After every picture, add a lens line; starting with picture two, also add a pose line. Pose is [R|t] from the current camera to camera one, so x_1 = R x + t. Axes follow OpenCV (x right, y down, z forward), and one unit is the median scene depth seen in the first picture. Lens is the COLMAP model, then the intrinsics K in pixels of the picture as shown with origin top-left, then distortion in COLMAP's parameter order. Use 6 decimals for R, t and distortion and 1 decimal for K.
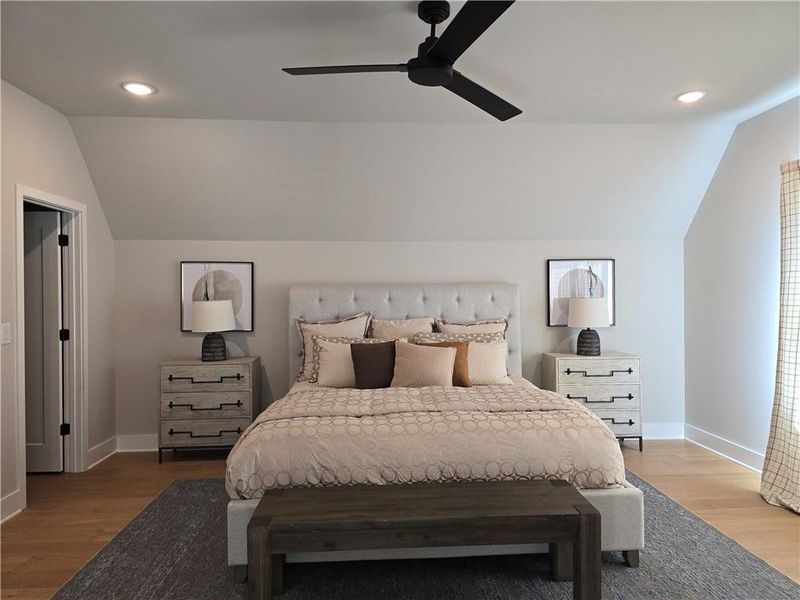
lens RADIAL K [[532.3, 0, 400.0], [0, 532.3, 300.0], [0, 0, 1]] dist [0.021588, -0.000034]
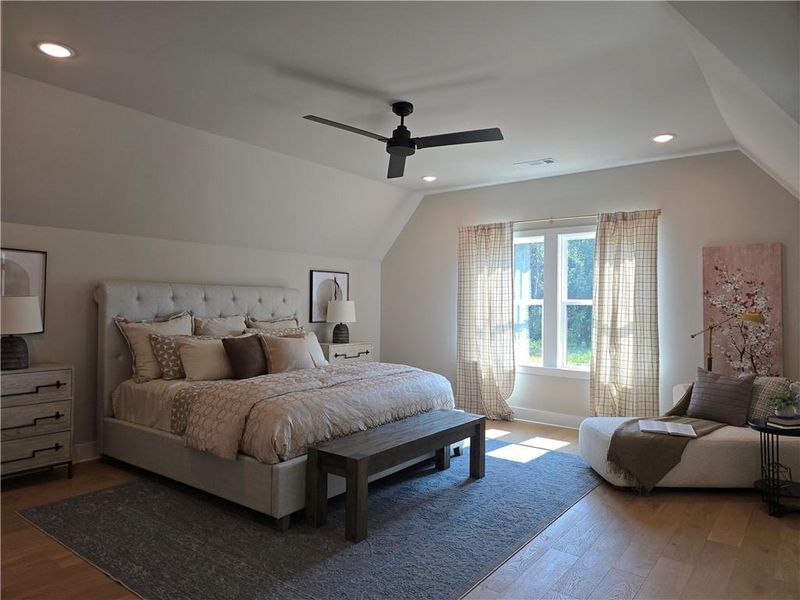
lens RADIAL K [[541.8, 0, 400.0], [0, 541.8, 300.0], [0, 0, 1]] dist [0.008288, -0.000632]
pose [[0.641884, 0.018549, 0.766577, -0.603651], [-0.010684, 0.999827, -0.015247, 0.013680], [-0.766727, 0.001597, 0.641971, 0.007122]]
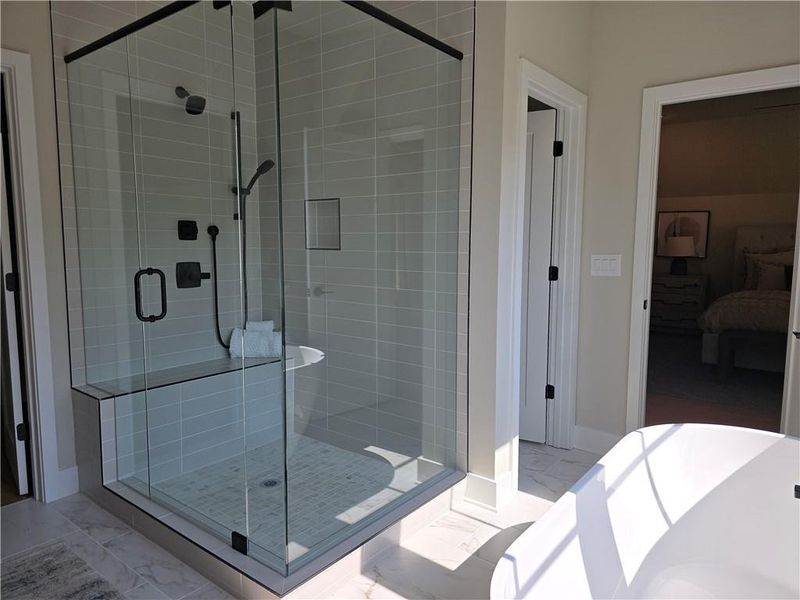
lens RADIAL K [[541.8, 0, 400.0], [0, 541.8, 300.0], [0, 0, 1]] dist [0.008288, -0.000632]
pose [[0.750526, 0.080005, -0.655980, 0.090728], [-0.012198, 0.994153, 0.107293, 0.024622], [0.660729, -0.072525, 0.747113, -0.738136]]
